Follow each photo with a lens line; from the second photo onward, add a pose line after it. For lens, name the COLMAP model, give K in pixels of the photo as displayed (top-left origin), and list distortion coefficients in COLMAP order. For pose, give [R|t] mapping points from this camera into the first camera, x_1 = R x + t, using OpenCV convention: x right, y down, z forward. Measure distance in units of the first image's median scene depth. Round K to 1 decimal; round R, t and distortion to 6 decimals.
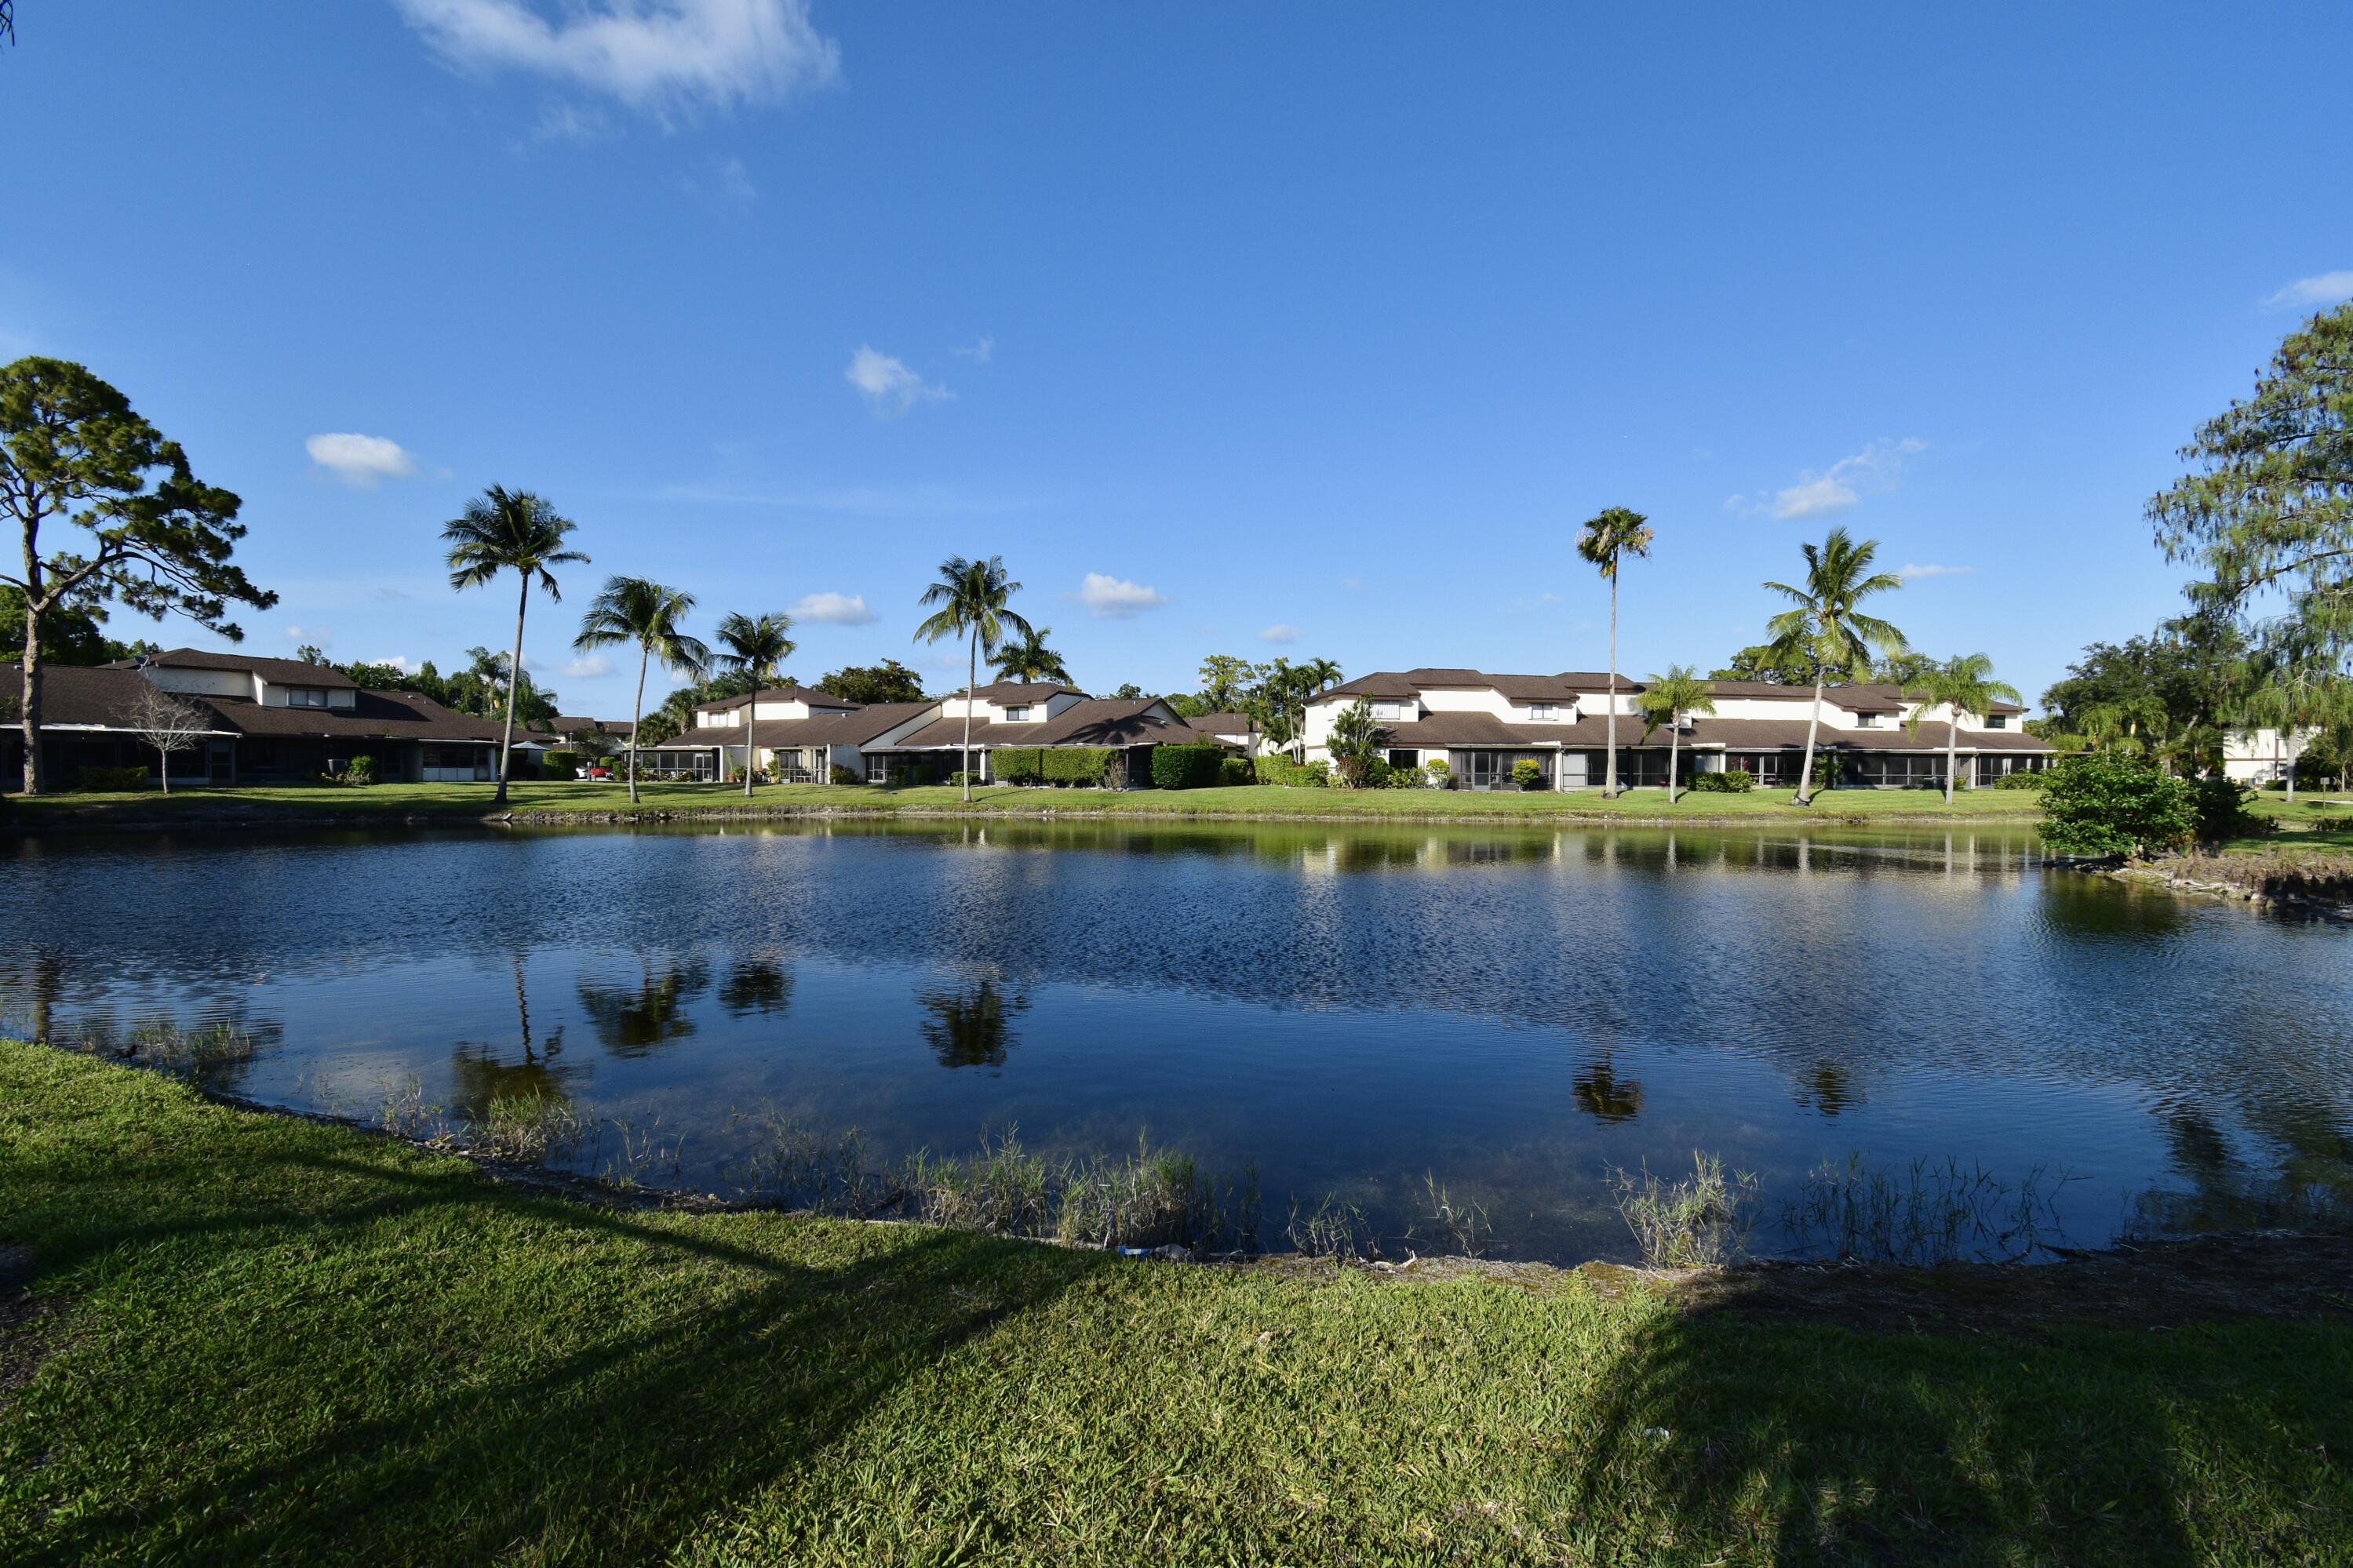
lens RADIAL K [[1038.3, 0, 1189.0], [0, 1038.3, 788.4], [0, 0, 1]] dist [0.014903, -0.023581]
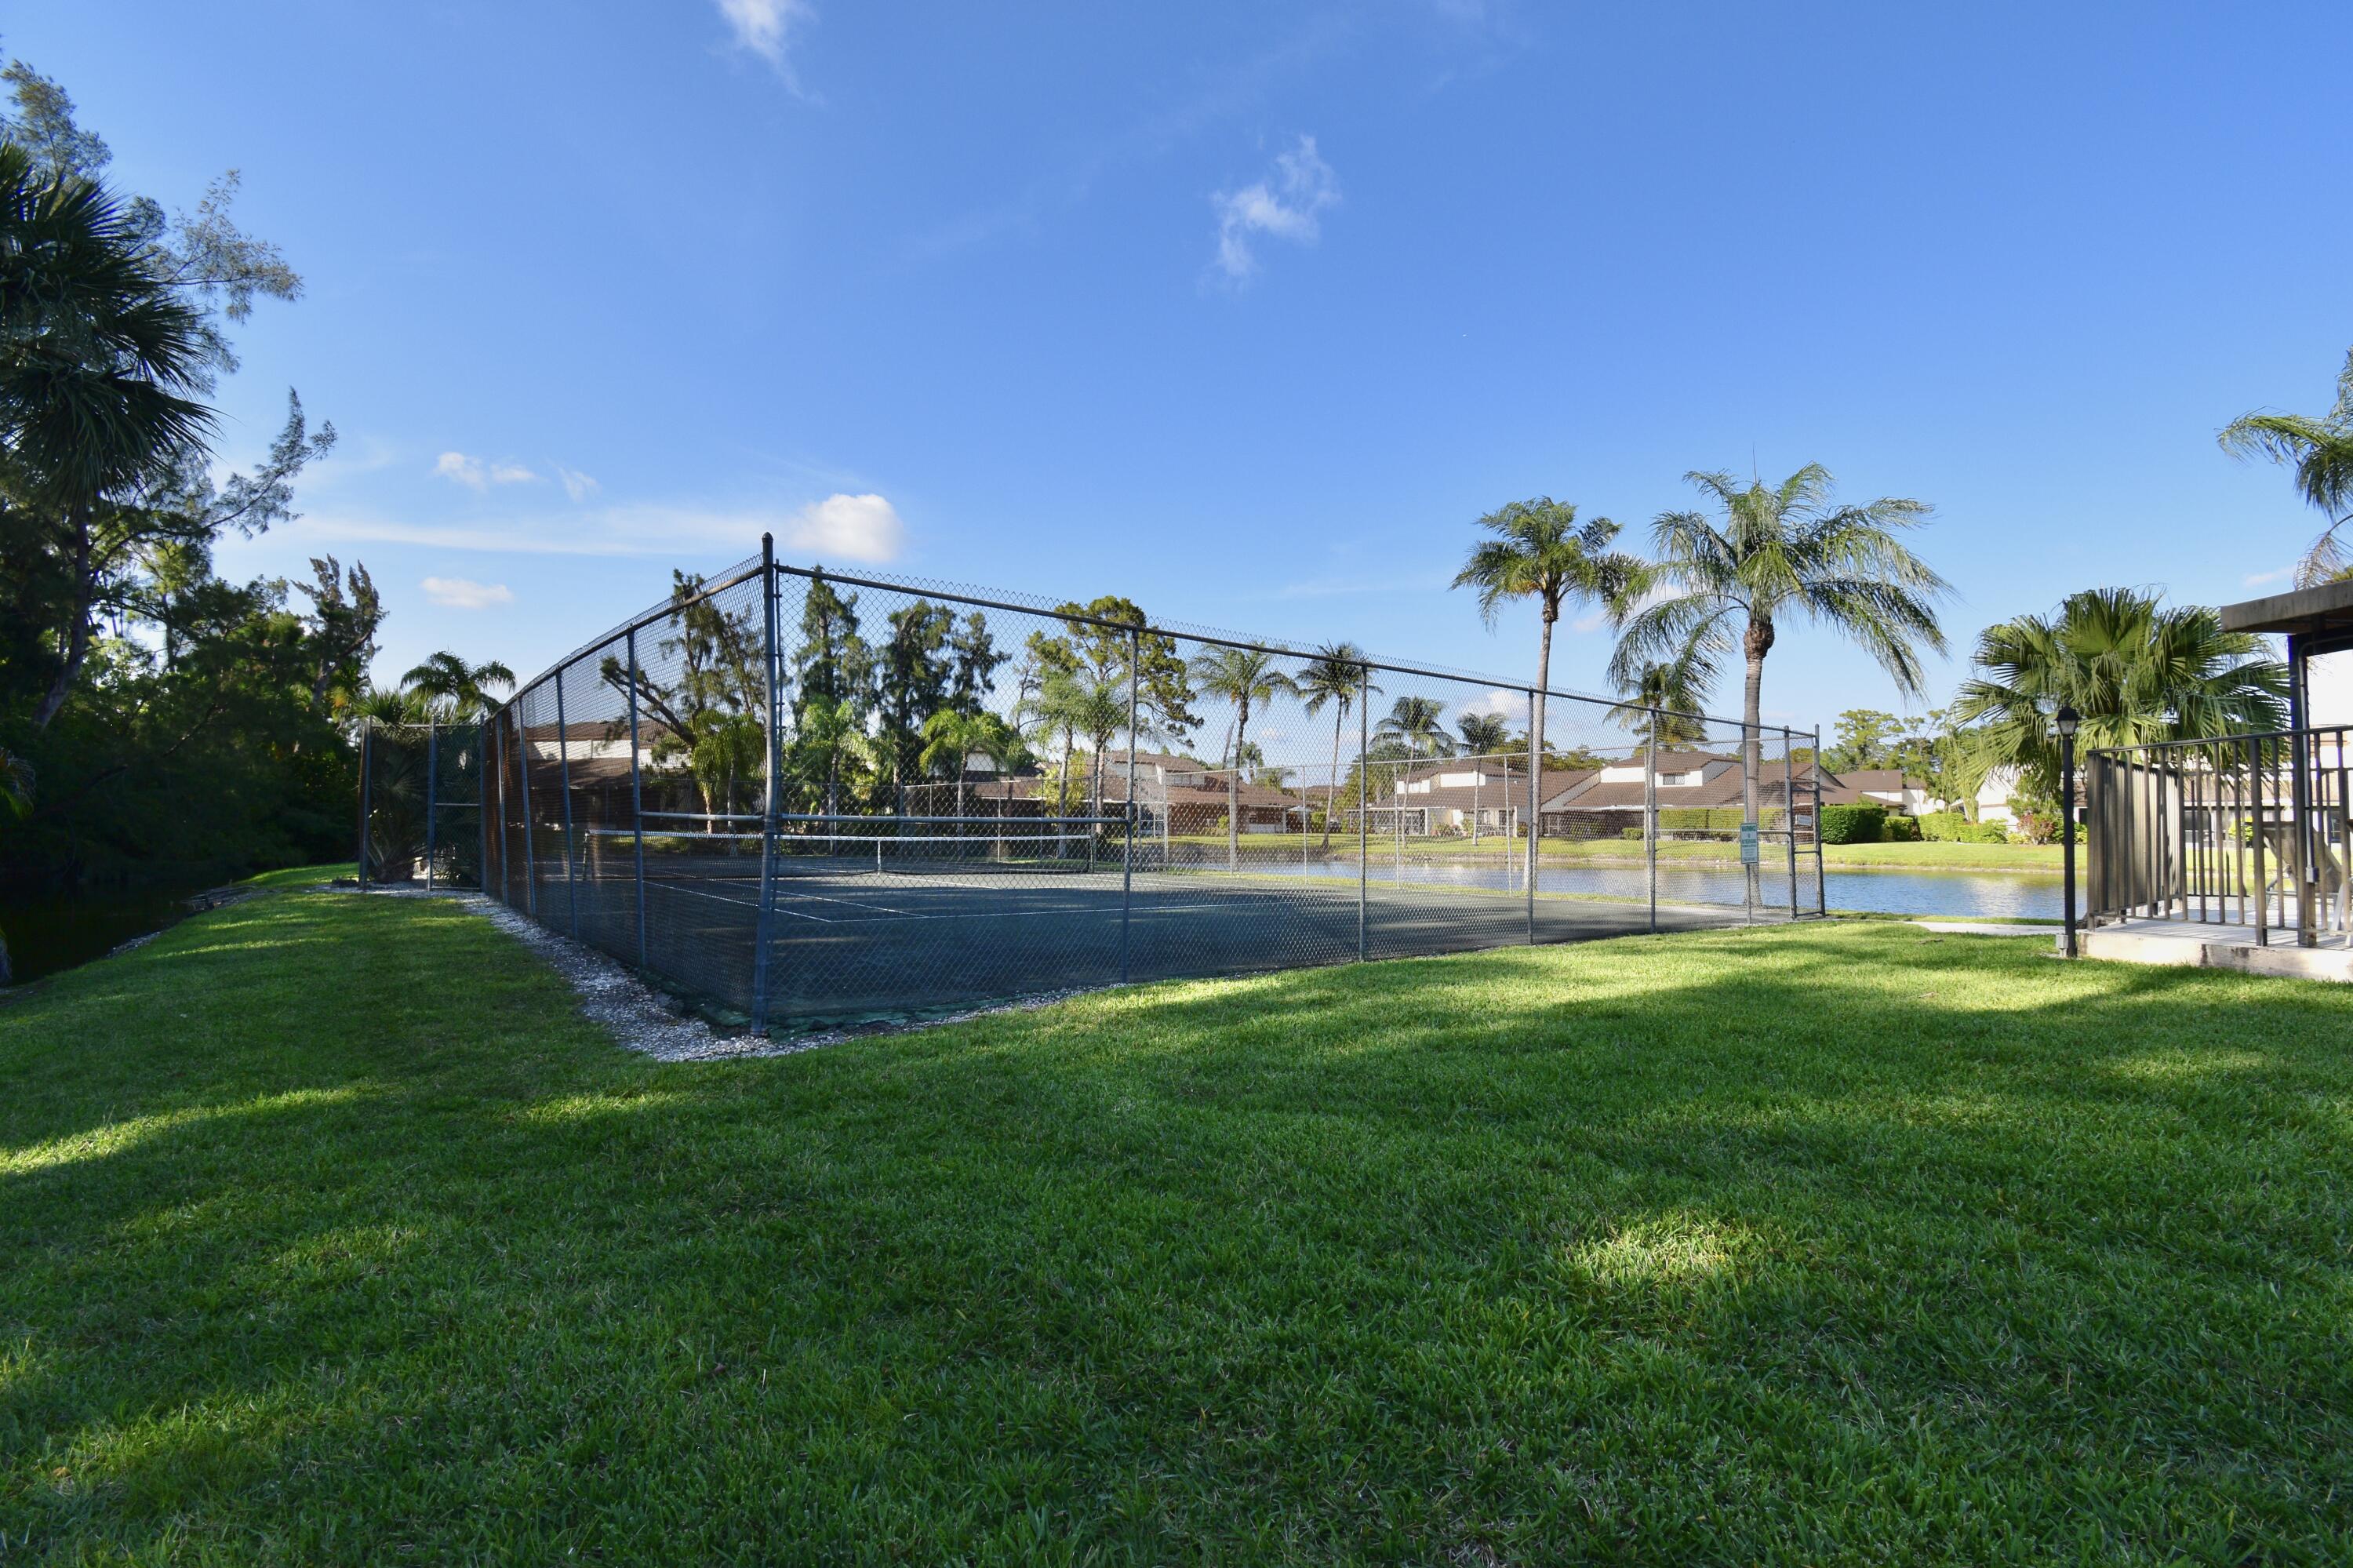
lens RADIAL K [[1038.5, 0, 1189.0], [0, 1038.5, 788.4], [0, 0, 1]] dist [0.014903, -0.023581]
pose [[0.865459, -0.016353, -0.500712, -0.051956], [-0.010908, 0.998615, -0.051469, 0.005684], [0.500861, 0.050007, 0.864082, -0.302865]]
